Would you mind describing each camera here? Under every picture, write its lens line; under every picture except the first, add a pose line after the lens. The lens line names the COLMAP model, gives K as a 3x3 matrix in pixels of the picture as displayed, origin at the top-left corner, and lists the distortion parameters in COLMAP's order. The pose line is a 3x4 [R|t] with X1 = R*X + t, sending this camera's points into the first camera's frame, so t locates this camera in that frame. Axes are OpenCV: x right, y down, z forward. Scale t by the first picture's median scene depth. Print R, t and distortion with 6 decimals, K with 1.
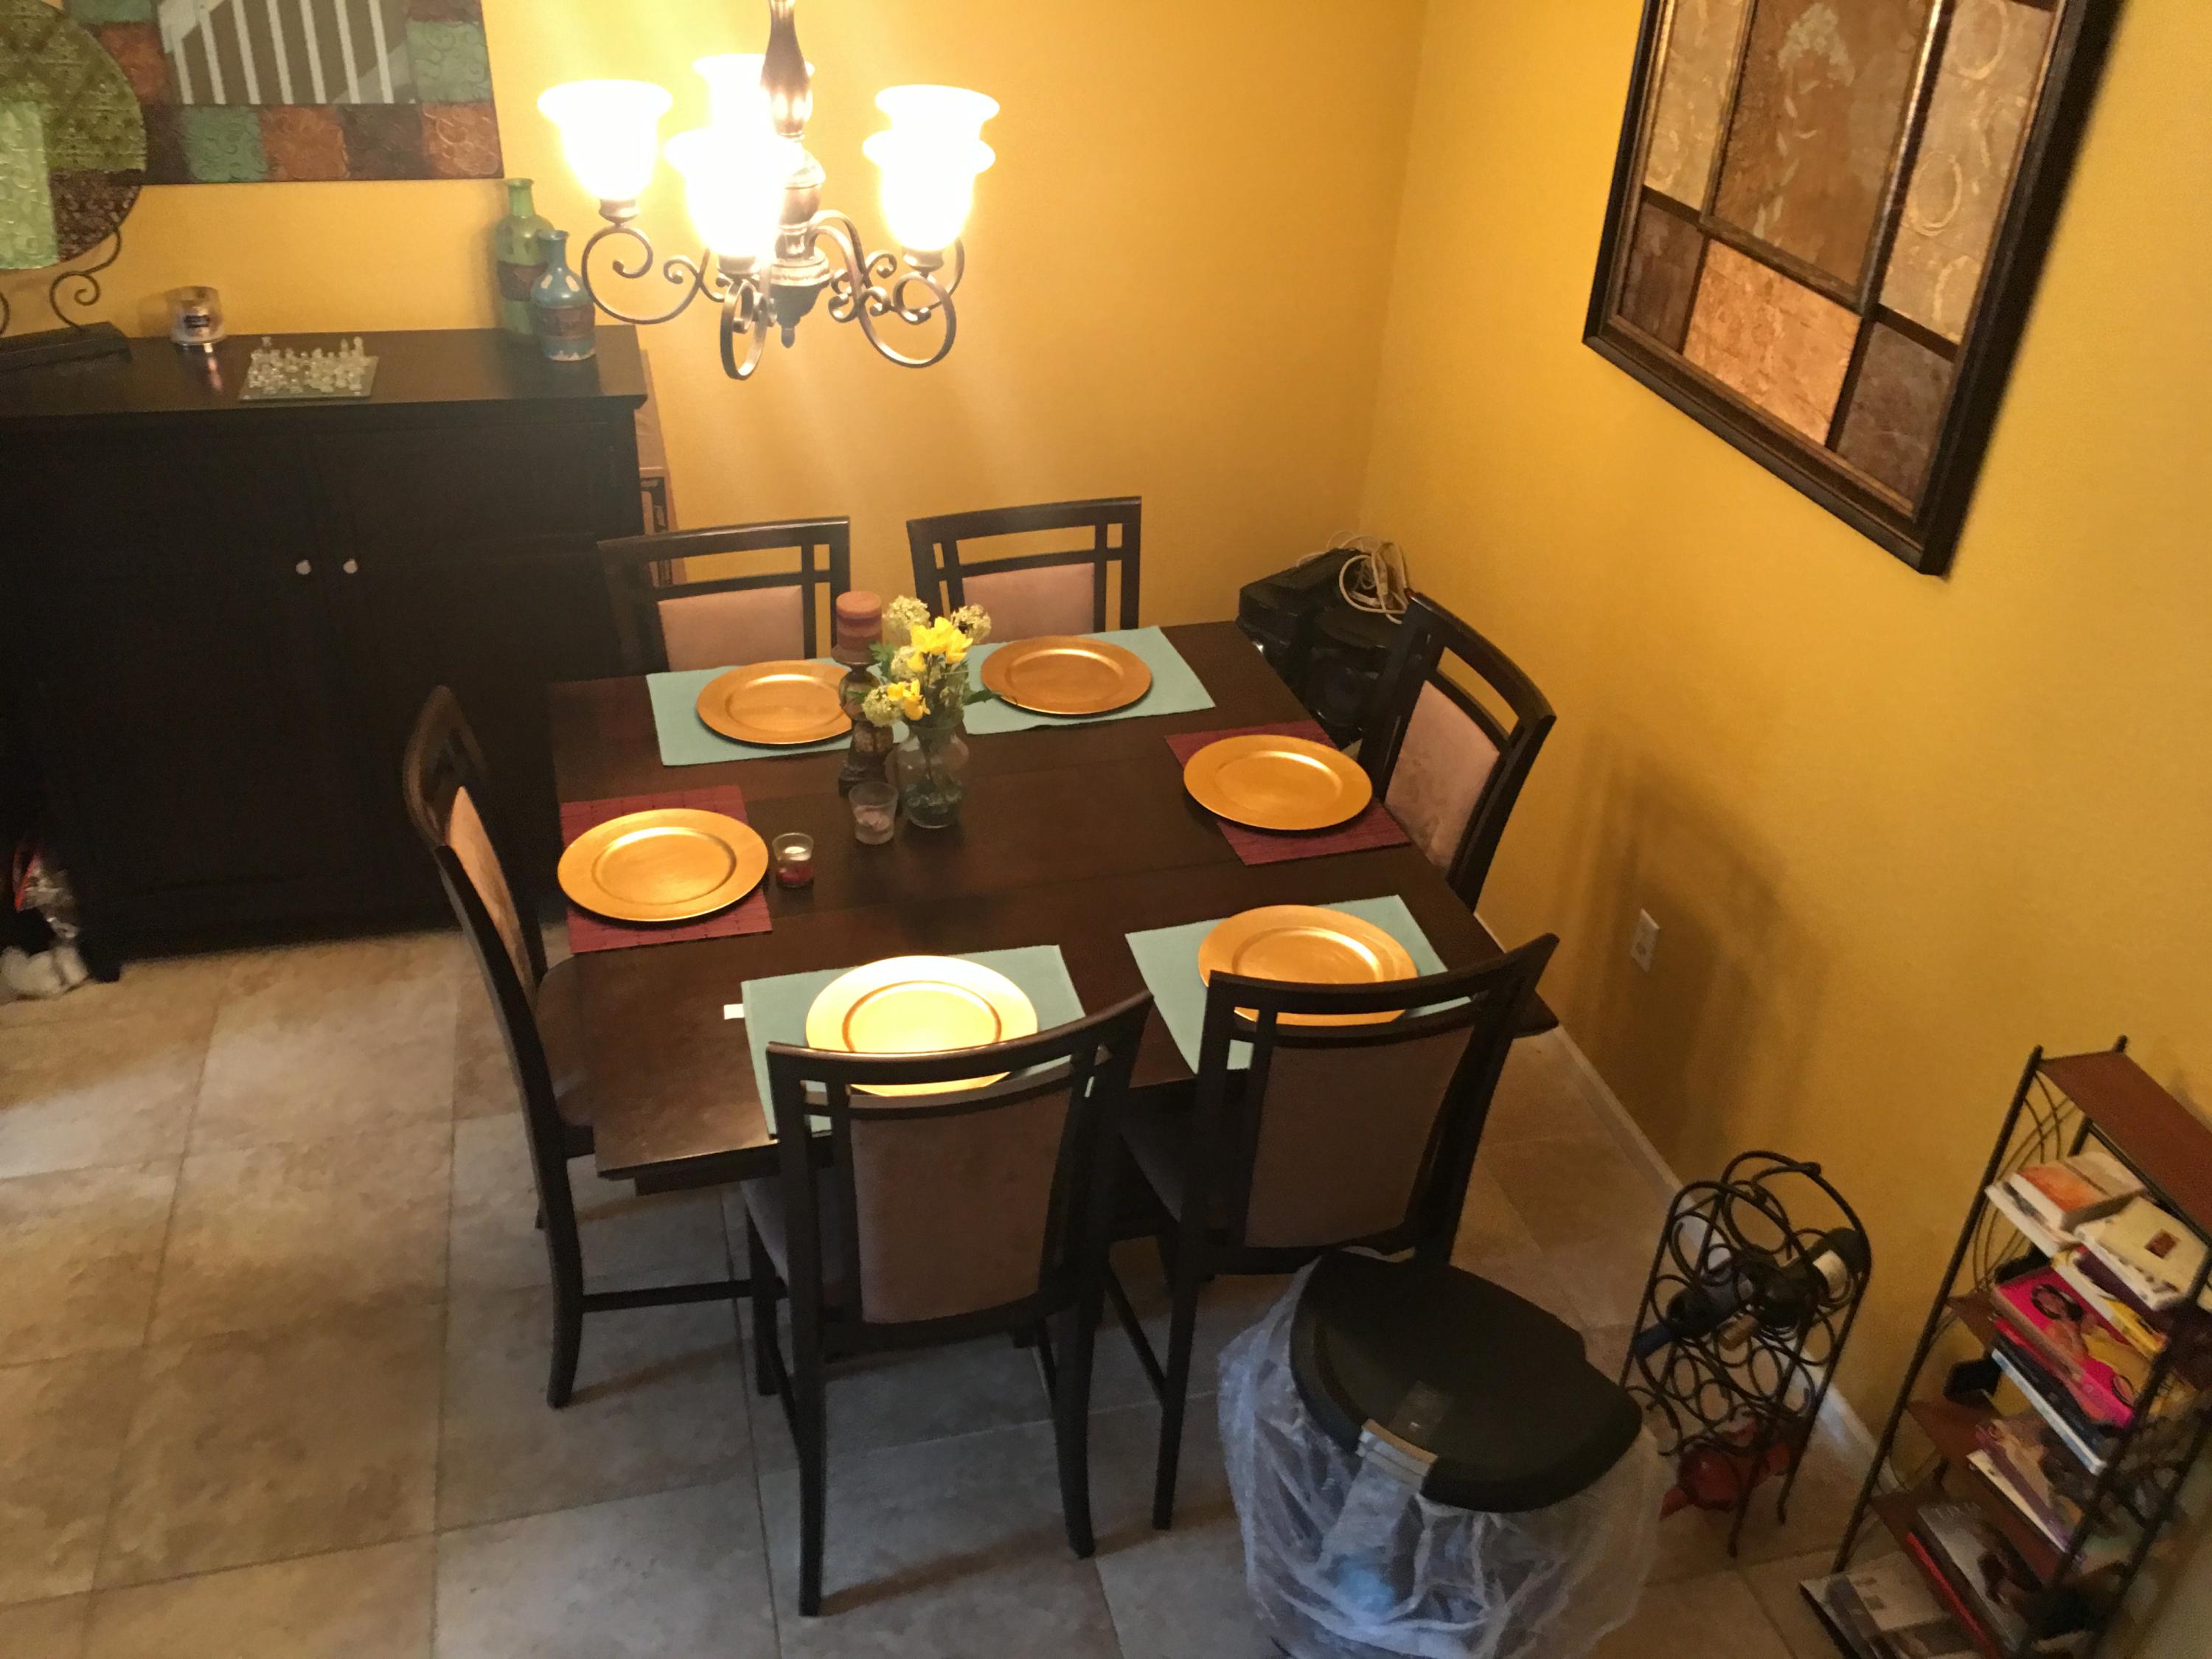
lens RADIAL K [[1895.3, 0, 1079.7], [0, 1895.3, 831.0], [0, 0, 1]] dist [0.069895, -0.092369]
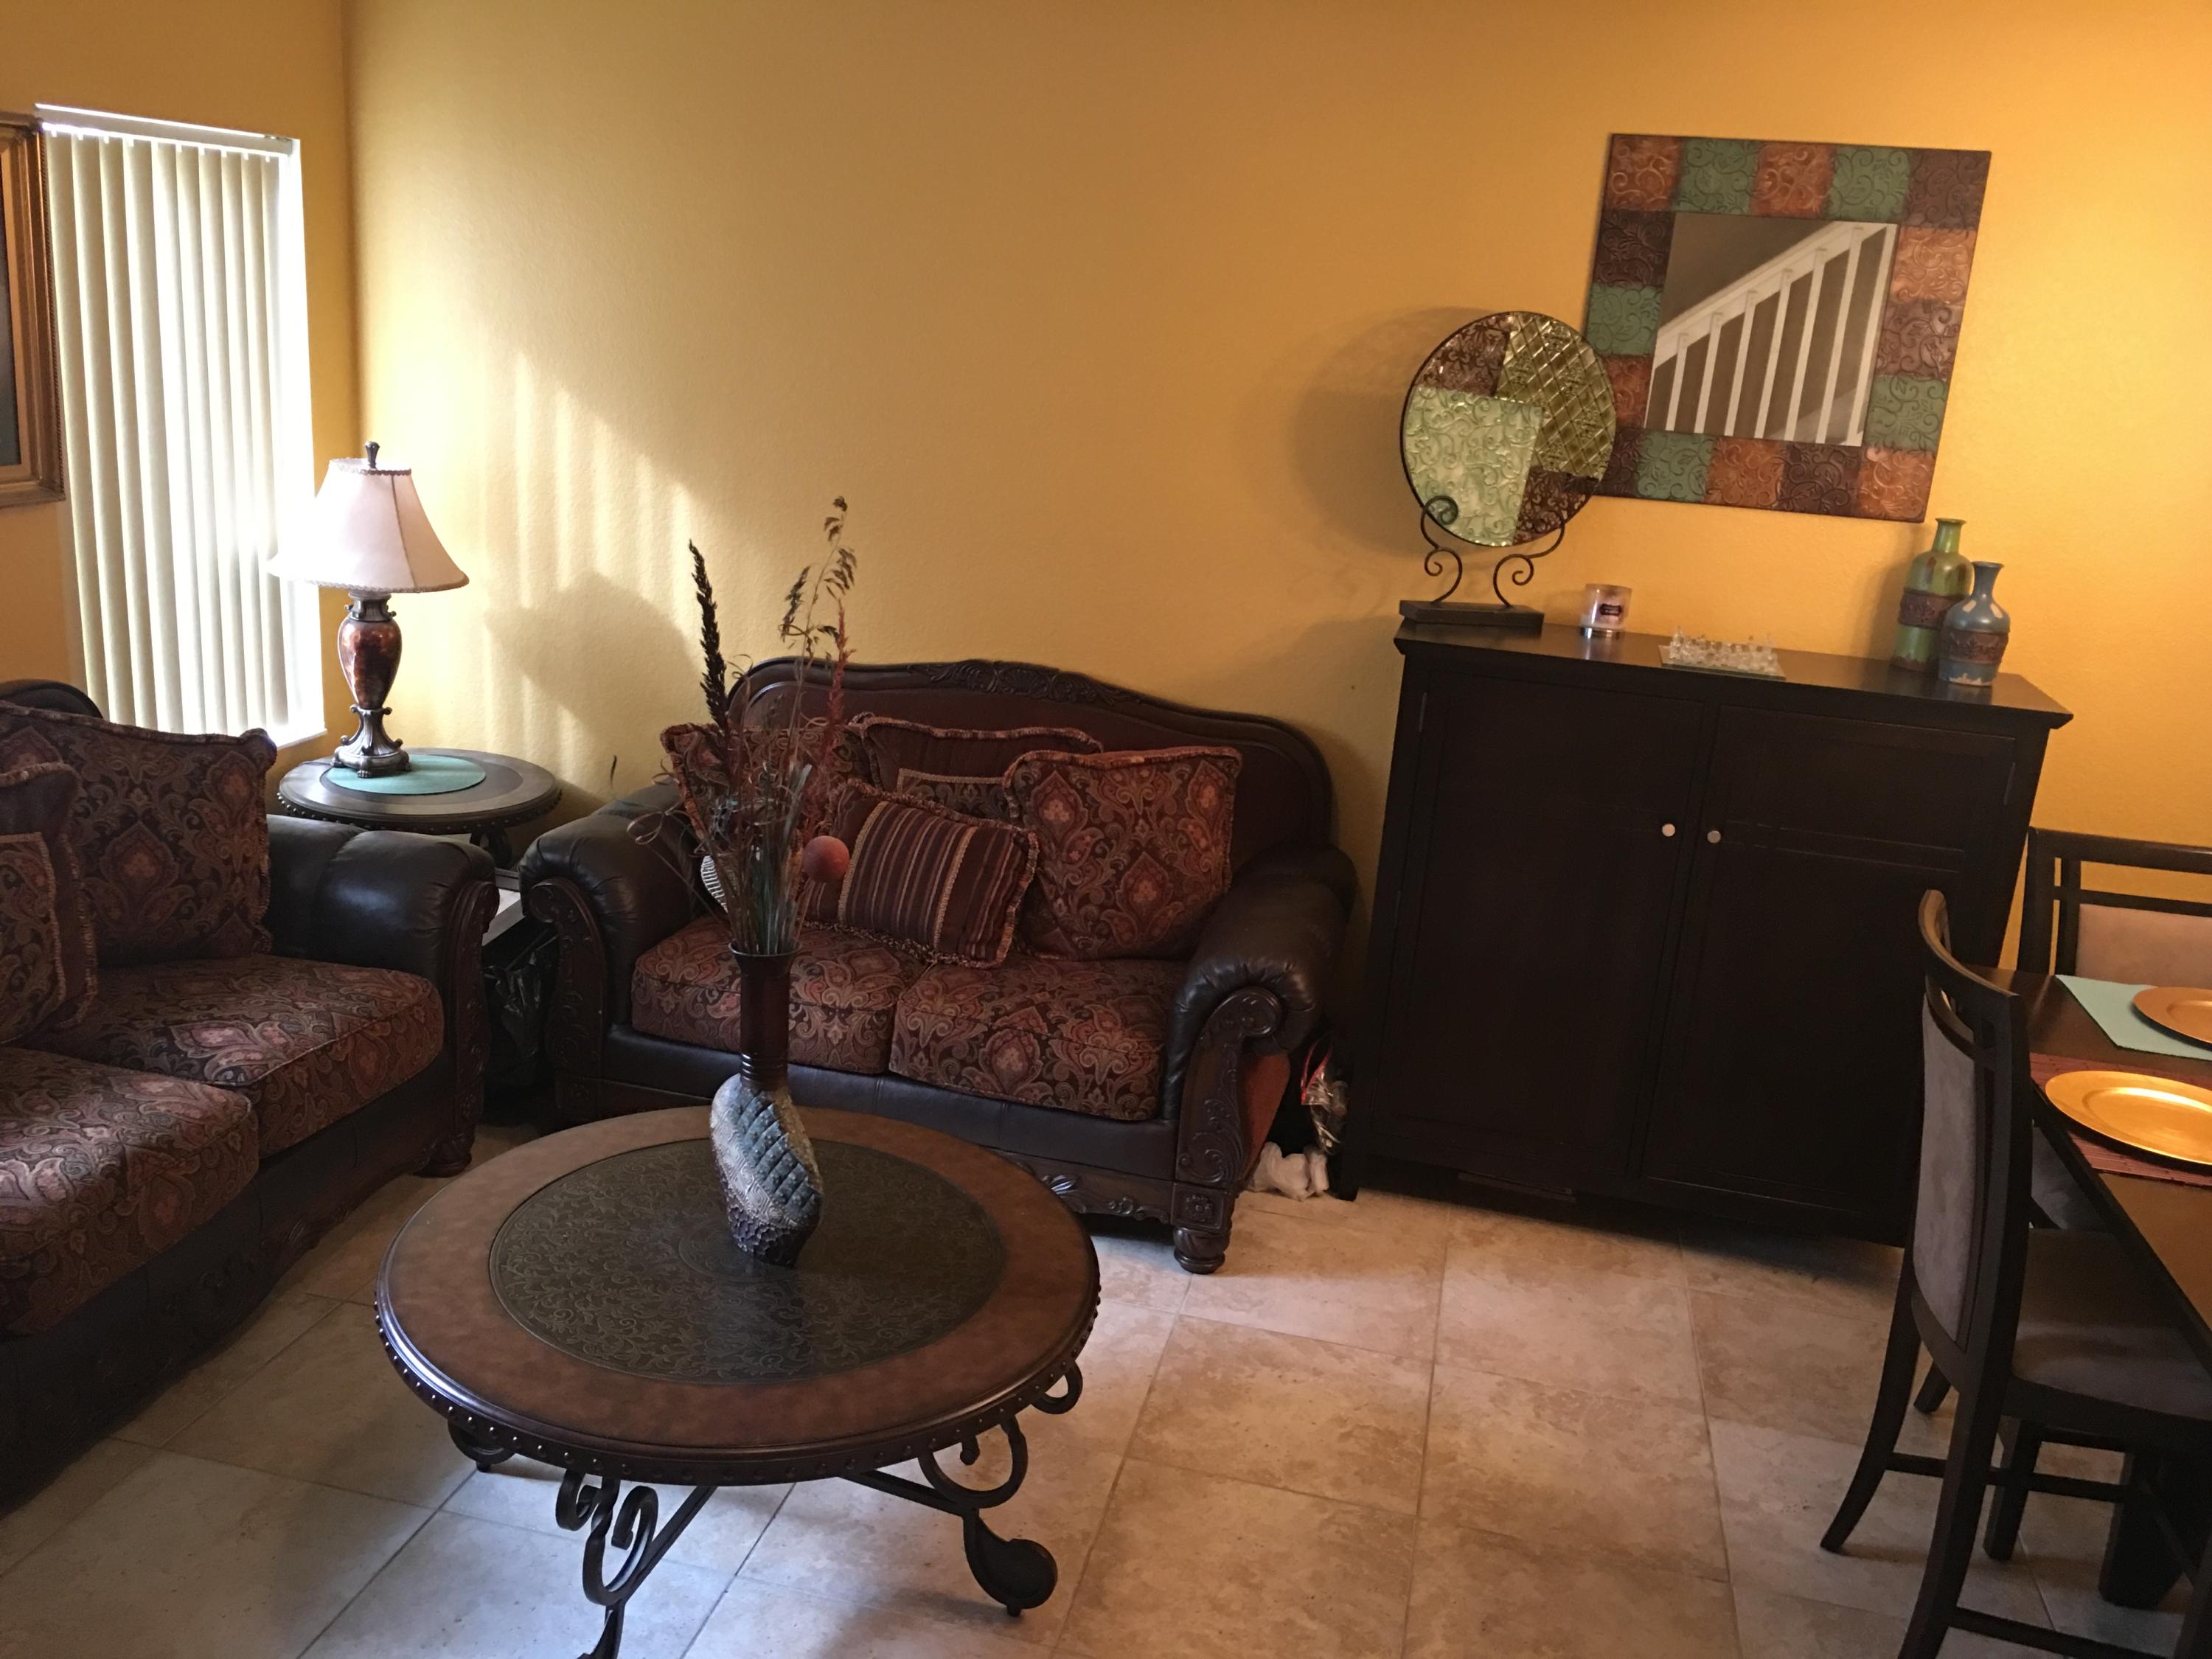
lens RADIAL K [[1895.3, 0, 1081.5], [0, 1895.3, 816.9], [0, 0, 1]] dist [0.069895, -0.092369]
pose [[0.885914, 0.151319, -0.438474, -0.253950], [-0.280580, 0.927561, -0.246791, 0.214054], [0.369367, 0.341662, 0.864196, -0.010654]]
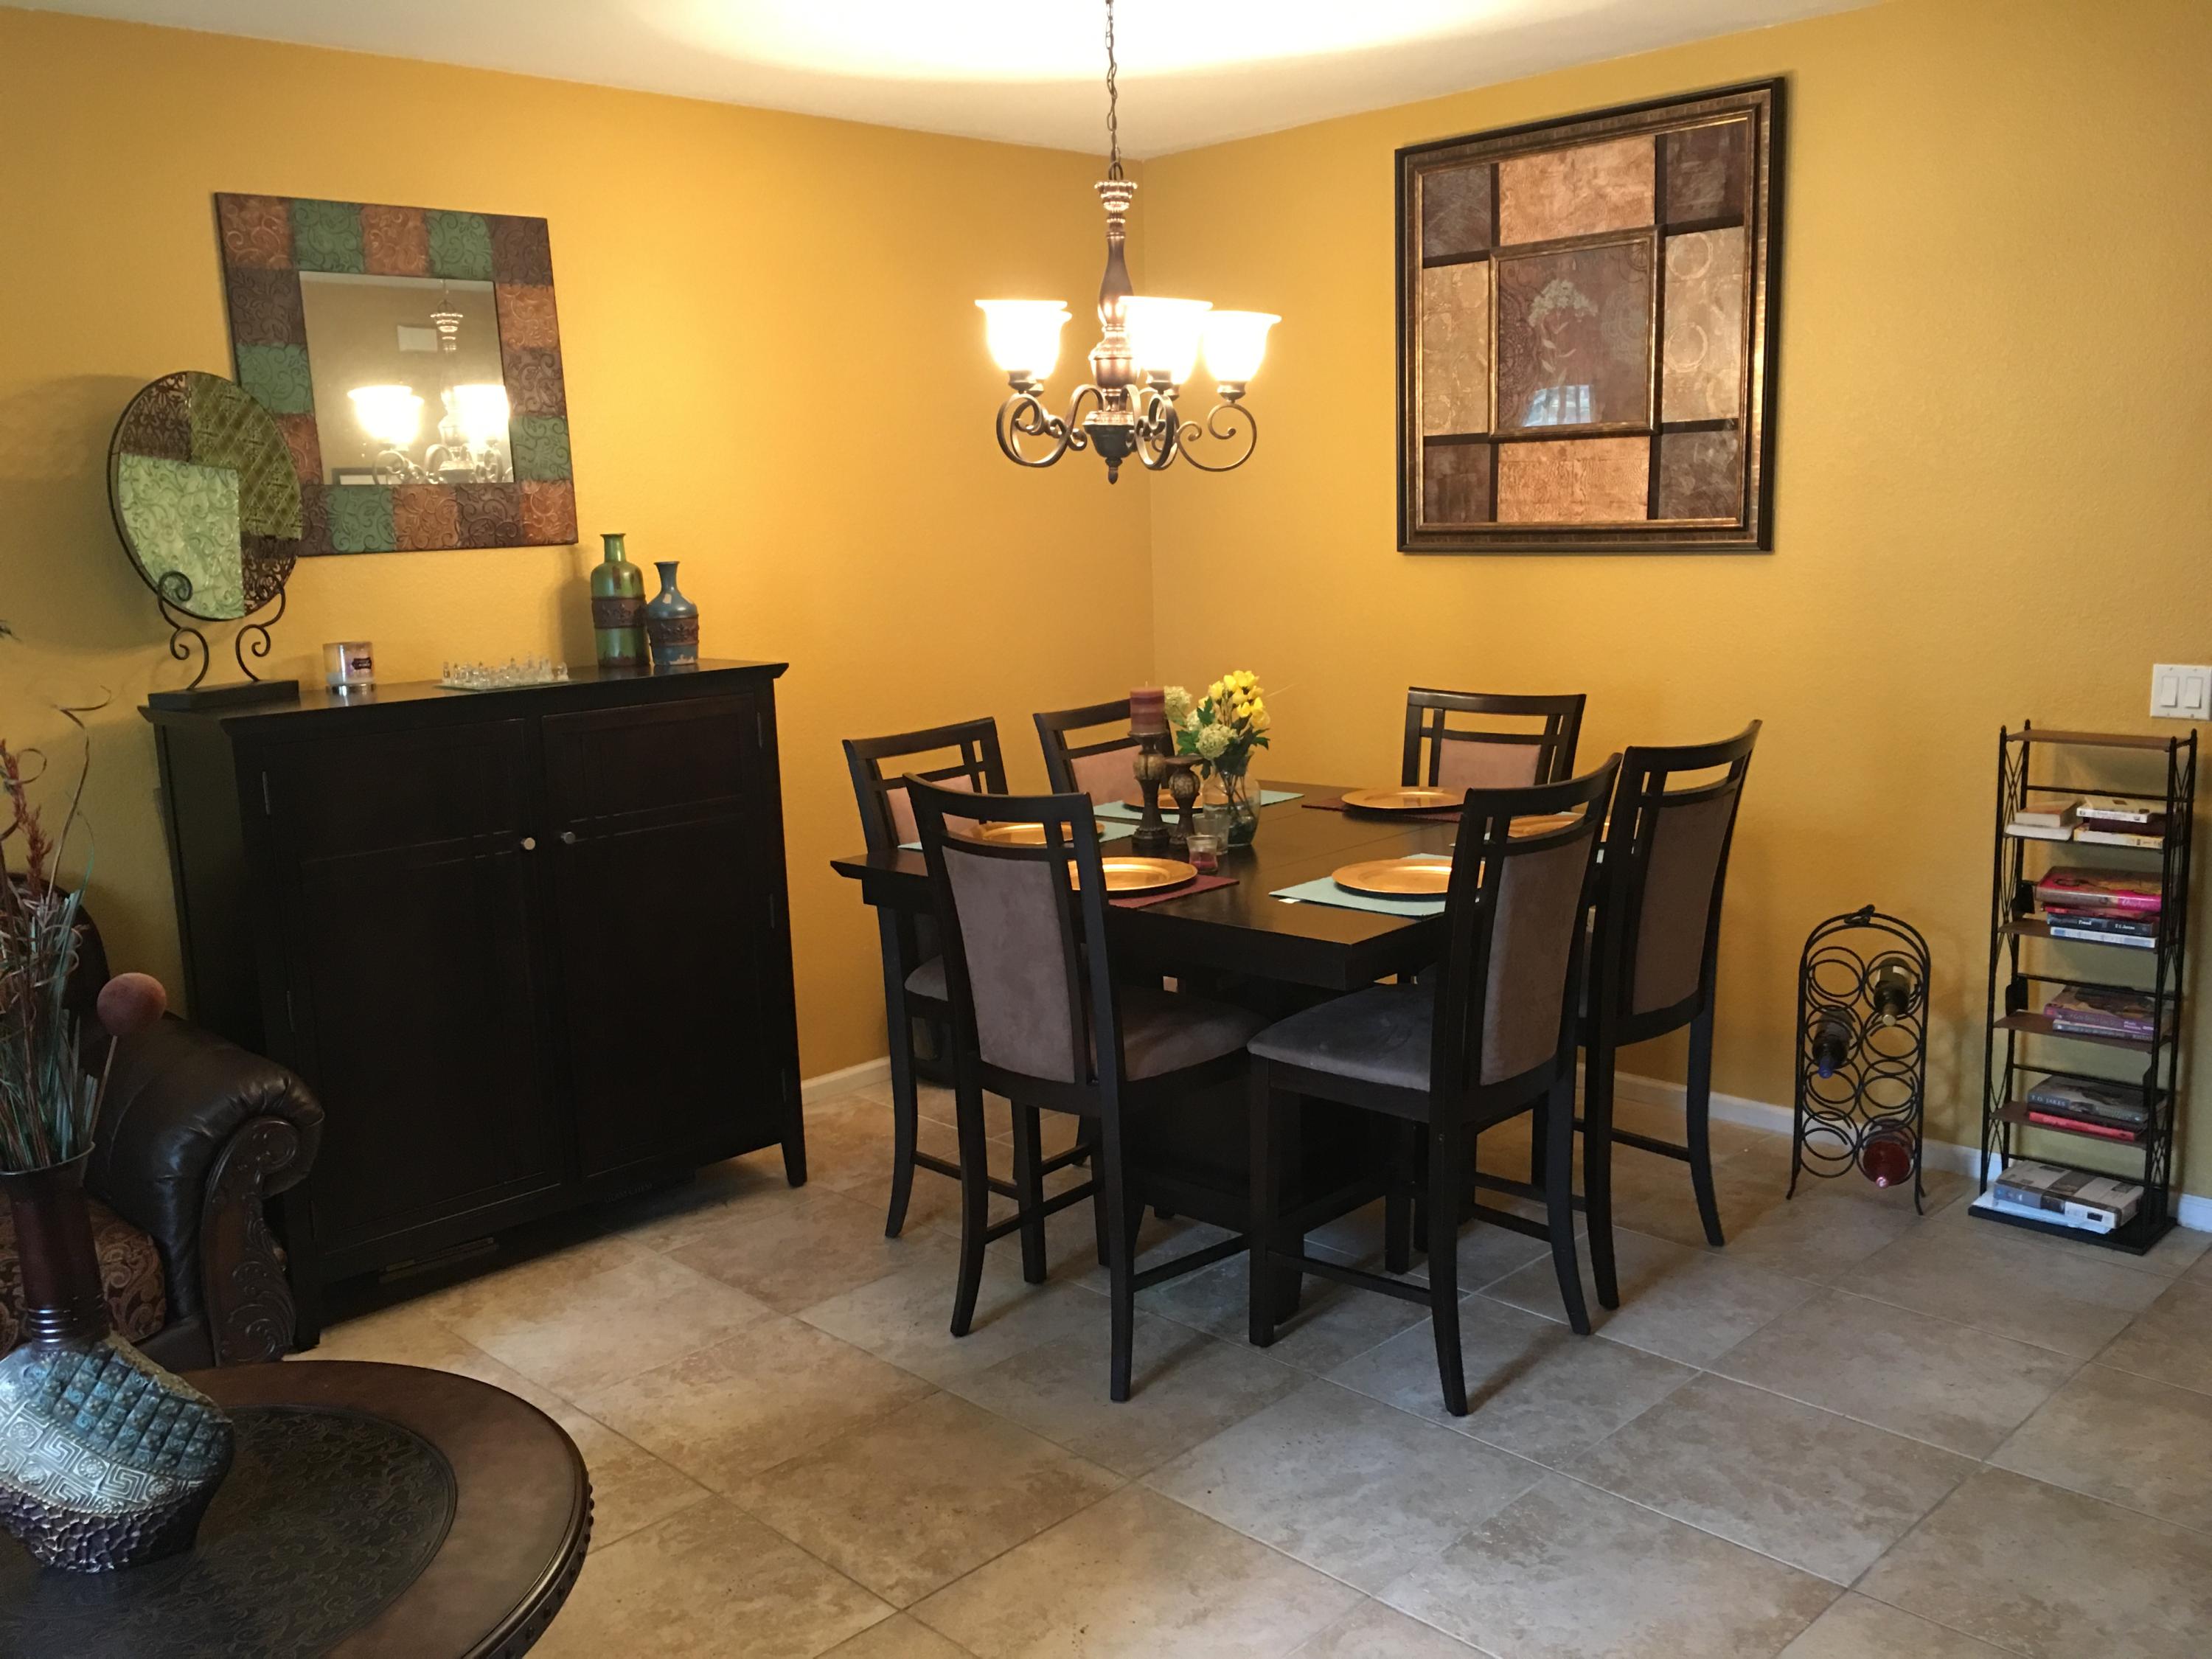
lens RADIAL K [[1895.3, 0, 1101.4], [0, 1895.3, 827.2], [0, 0, 1]] dist [0.069895, -0.092369]
pose [[0.859303, -0.155381, 0.487295, -0.699585], [0.328159, 0.898276, -0.292253, 0.294923], [-0.392314, 0.411044, 0.822880, -0.016907]]
